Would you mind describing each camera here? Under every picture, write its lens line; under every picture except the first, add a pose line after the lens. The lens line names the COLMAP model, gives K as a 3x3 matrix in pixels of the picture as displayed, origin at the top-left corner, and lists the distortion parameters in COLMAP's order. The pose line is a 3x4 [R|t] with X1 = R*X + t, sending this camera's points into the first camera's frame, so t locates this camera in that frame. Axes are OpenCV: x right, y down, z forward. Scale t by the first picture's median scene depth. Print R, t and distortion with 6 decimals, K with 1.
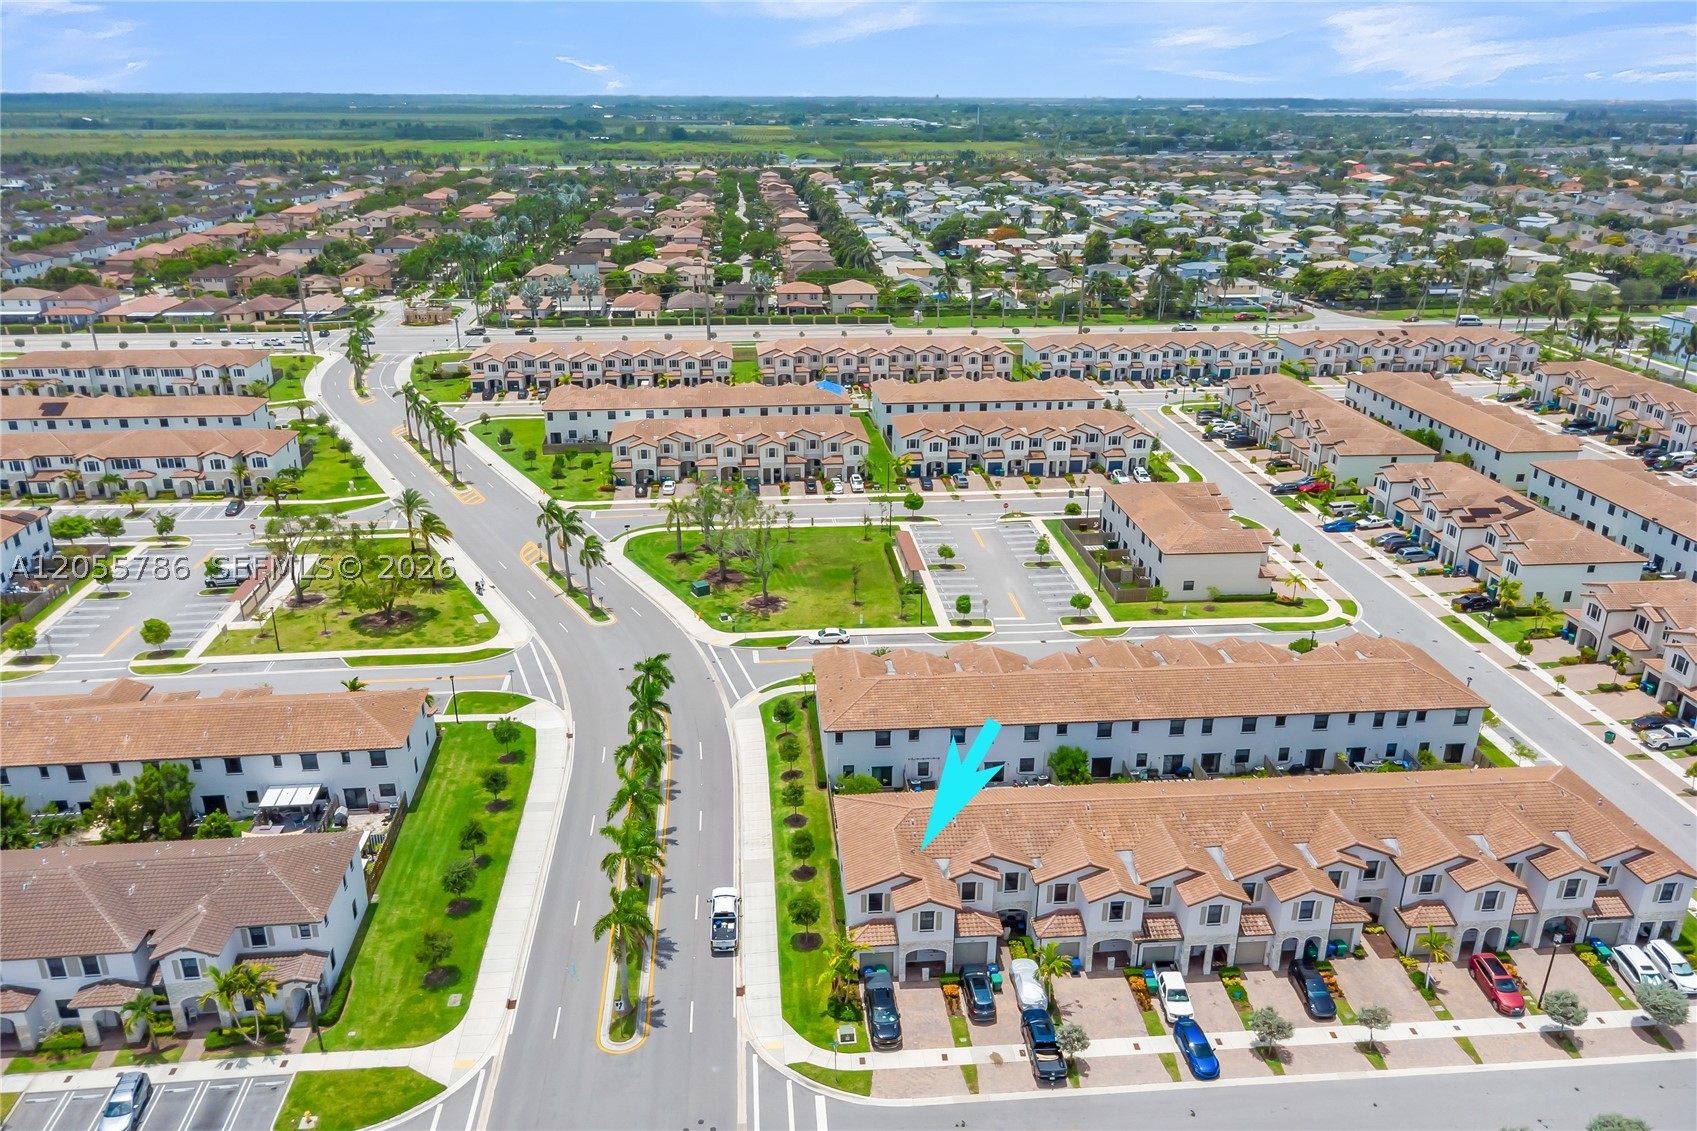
lens RADIAL K [[1240.1, 0, 848.5], [0, 1240.1, 565.5], [0, 0, 1]] dist [0.009026, -0.004500]
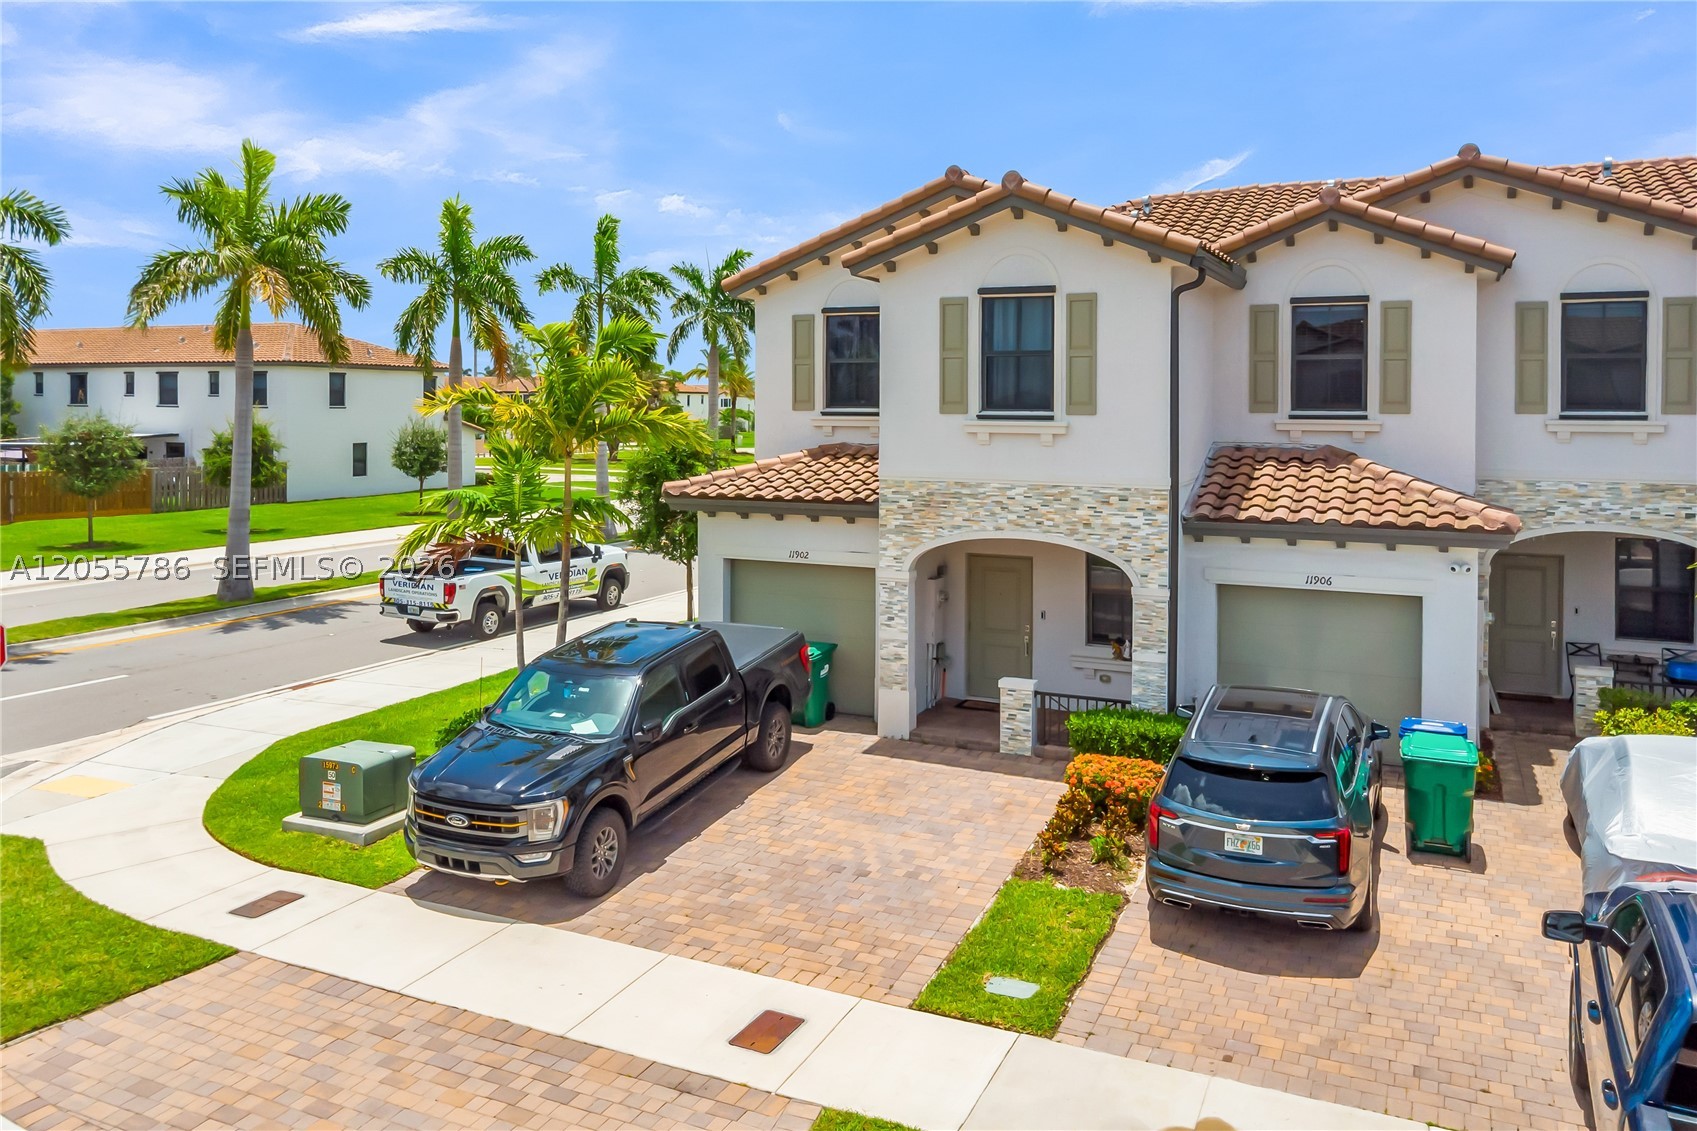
lens RADIAL K [[1280.0, 0, 840.4], [0, 1280.0, 445.1], [0, 0, 1]] dist [0.004943, -0.000605]
pose [[0.865256, 0.010753, -0.501215, 0.079123], [-0.178902, 0.940567, -0.288664, 0.209358], [0.468323, 0.339437, 0.815755, 0.491284]]
